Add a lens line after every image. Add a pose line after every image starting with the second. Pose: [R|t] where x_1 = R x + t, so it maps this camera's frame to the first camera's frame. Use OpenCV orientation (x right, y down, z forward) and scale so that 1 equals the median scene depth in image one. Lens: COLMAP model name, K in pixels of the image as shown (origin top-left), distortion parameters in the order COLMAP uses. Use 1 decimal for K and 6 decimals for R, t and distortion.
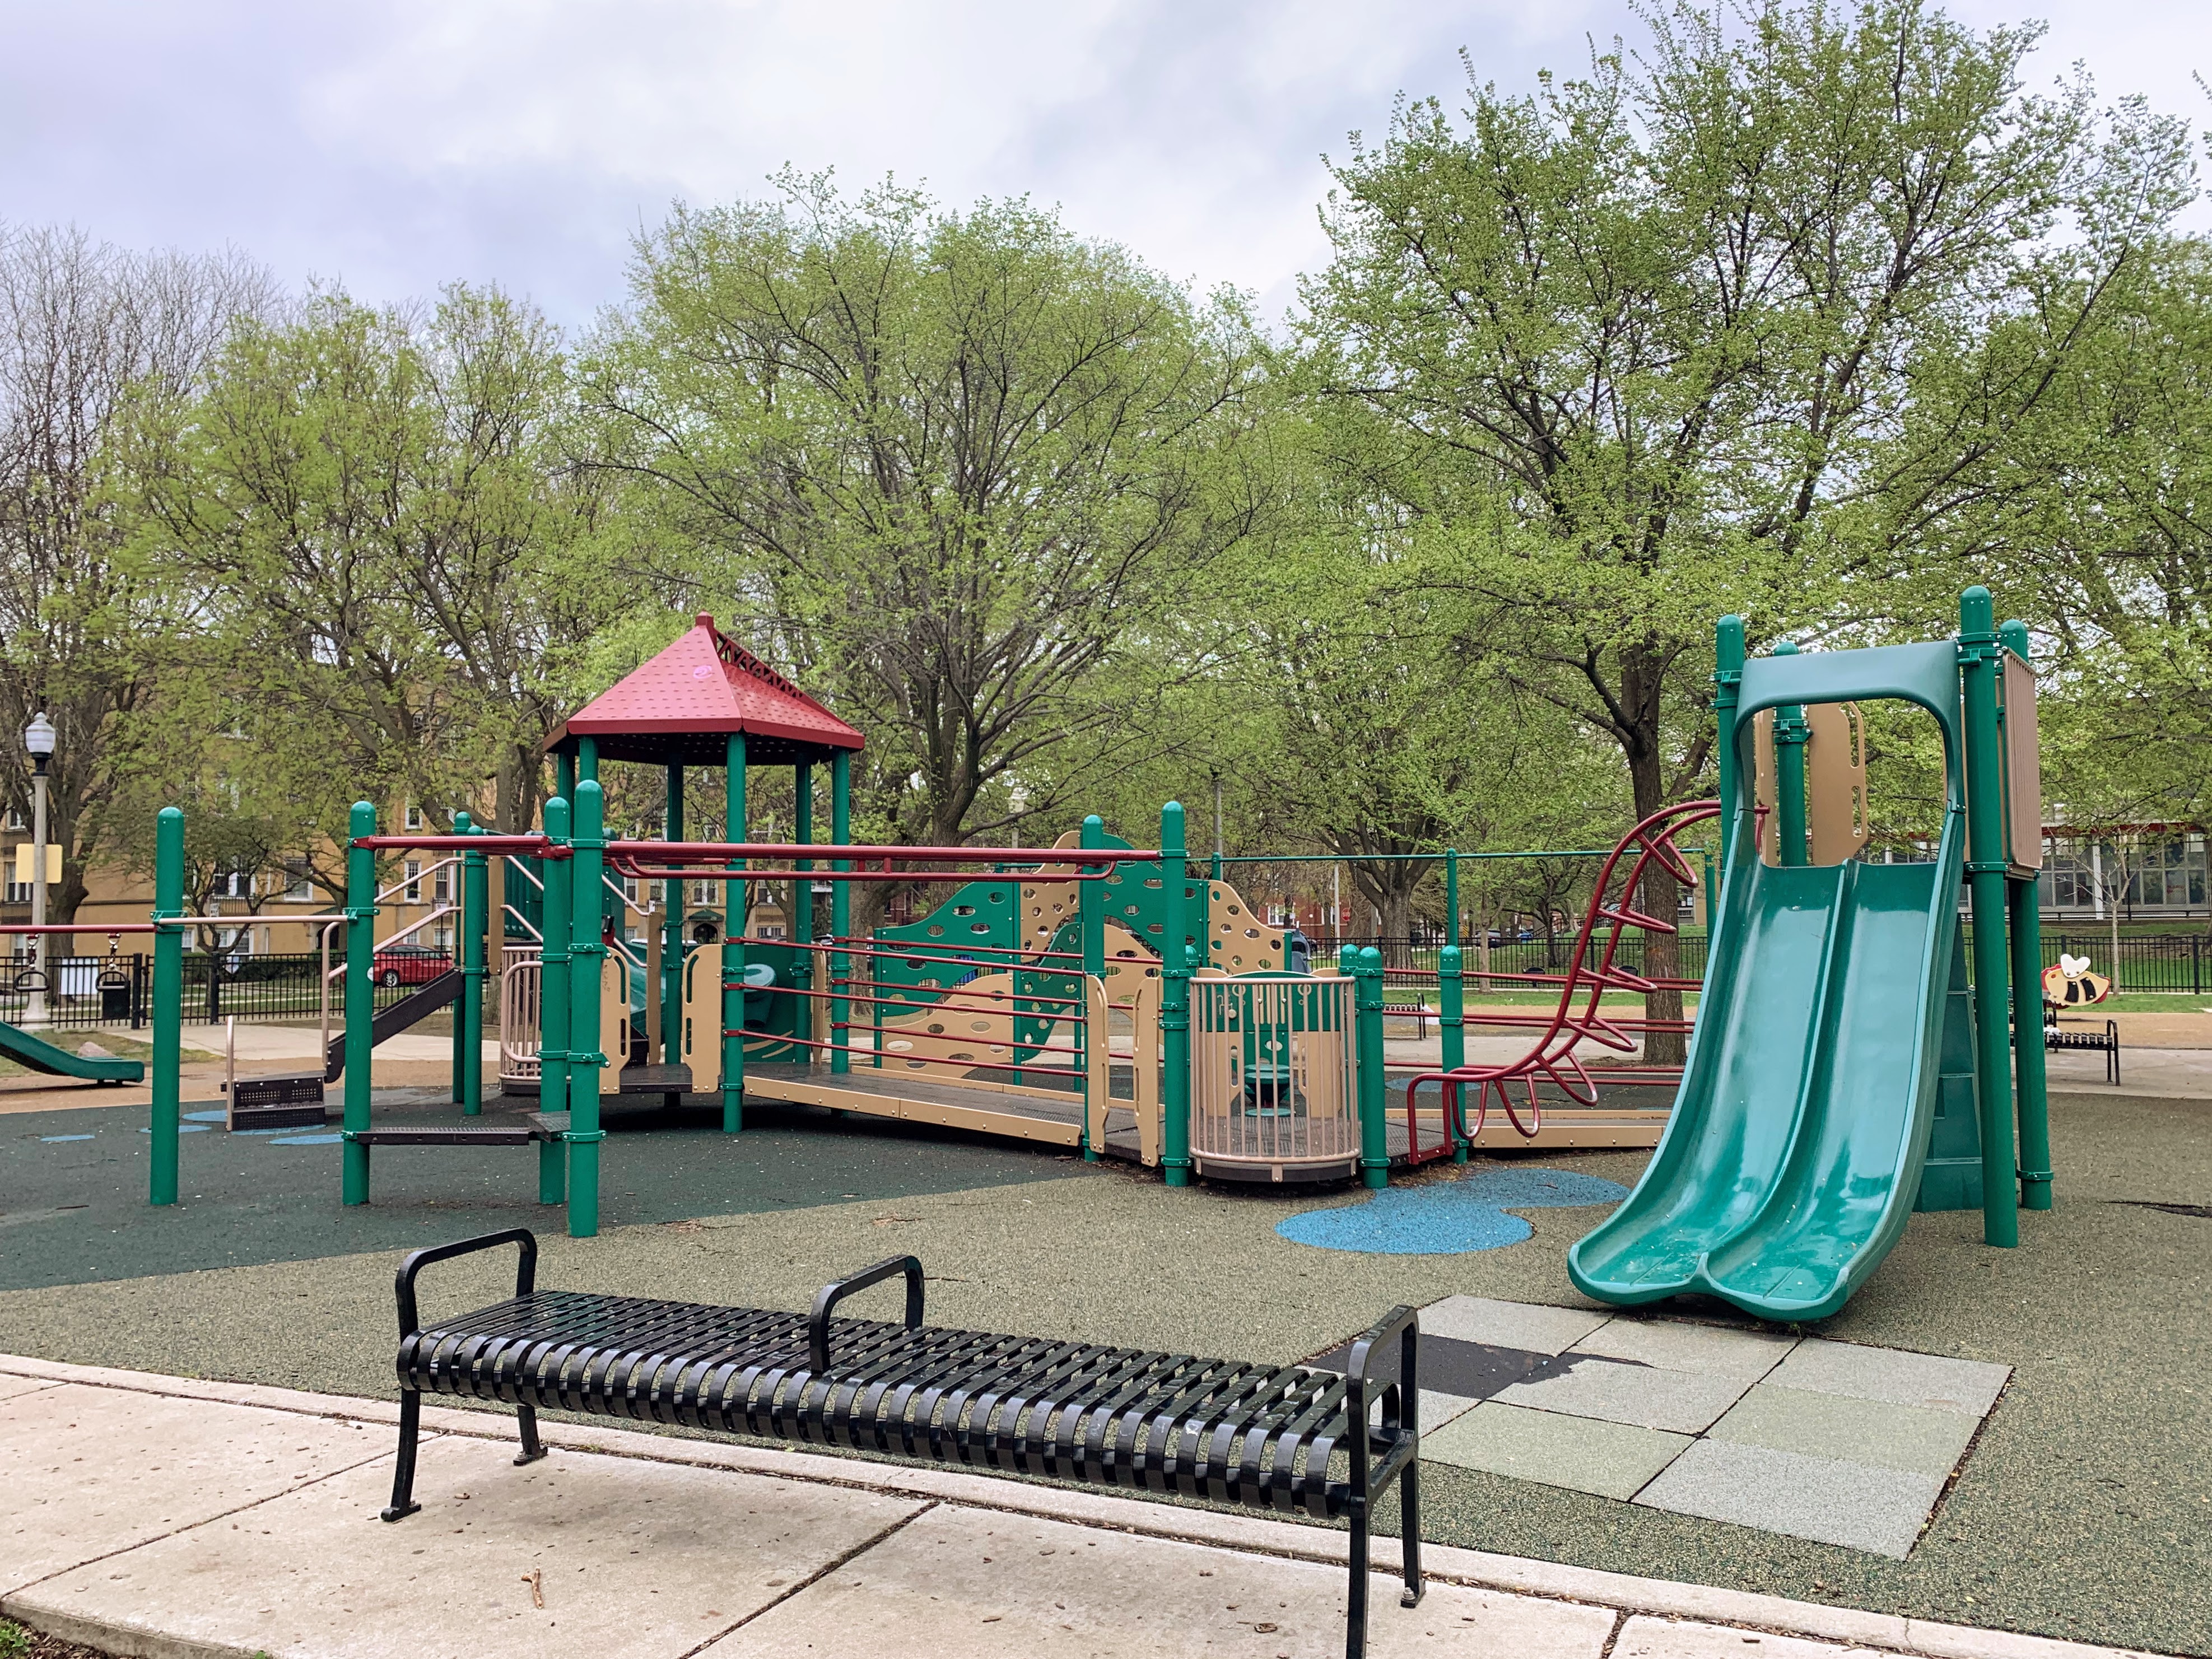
lens RADIAL K [[1761.4, 0, 1117.4], [0, 1761.4, 785.9], [0, 0, 1]] dist [0.053672, -0.001355]
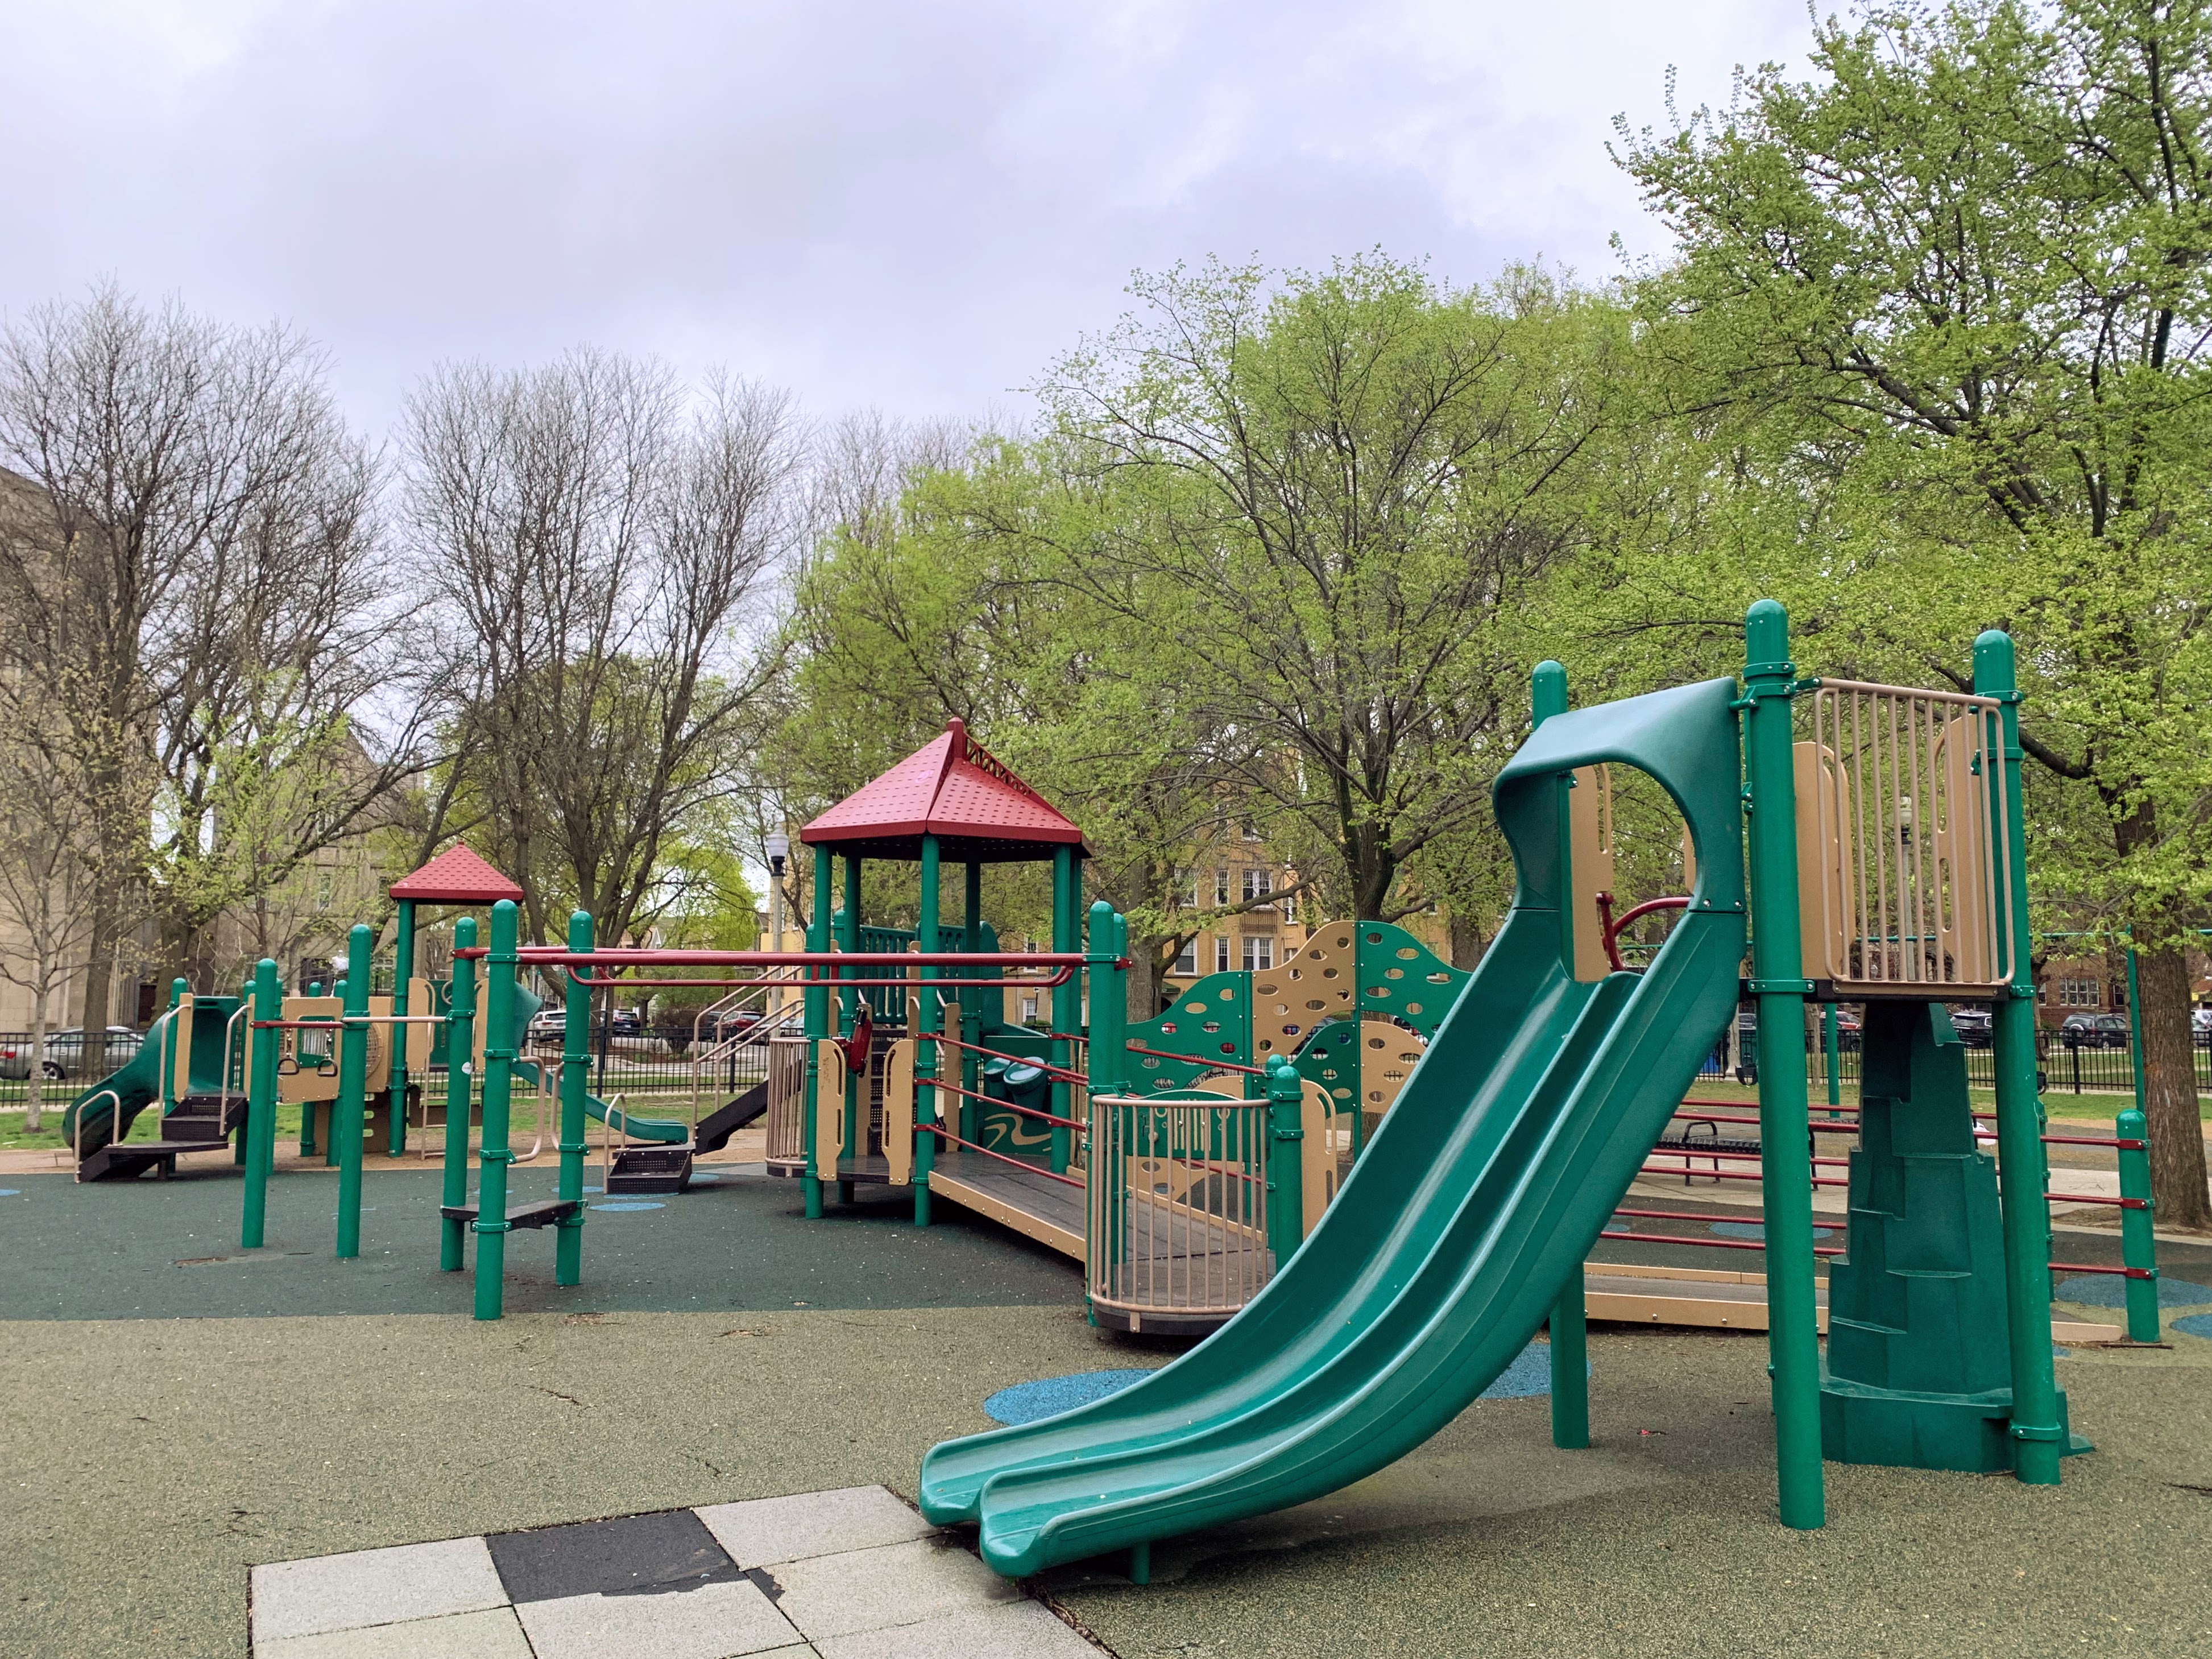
lens RADIAL K [[1761.6, 0, 1117.4], [0, 1761.6, 785.9], [0, 0, 1]] dist [0.053672, -0.001355]
pose [[0.877034, -0.050589, -0.477758, 0.379815], [0.031223, 0.998340, -0.048395, -0.005326], [0.479413, 0.027527, 0.877158, 0.150342]]
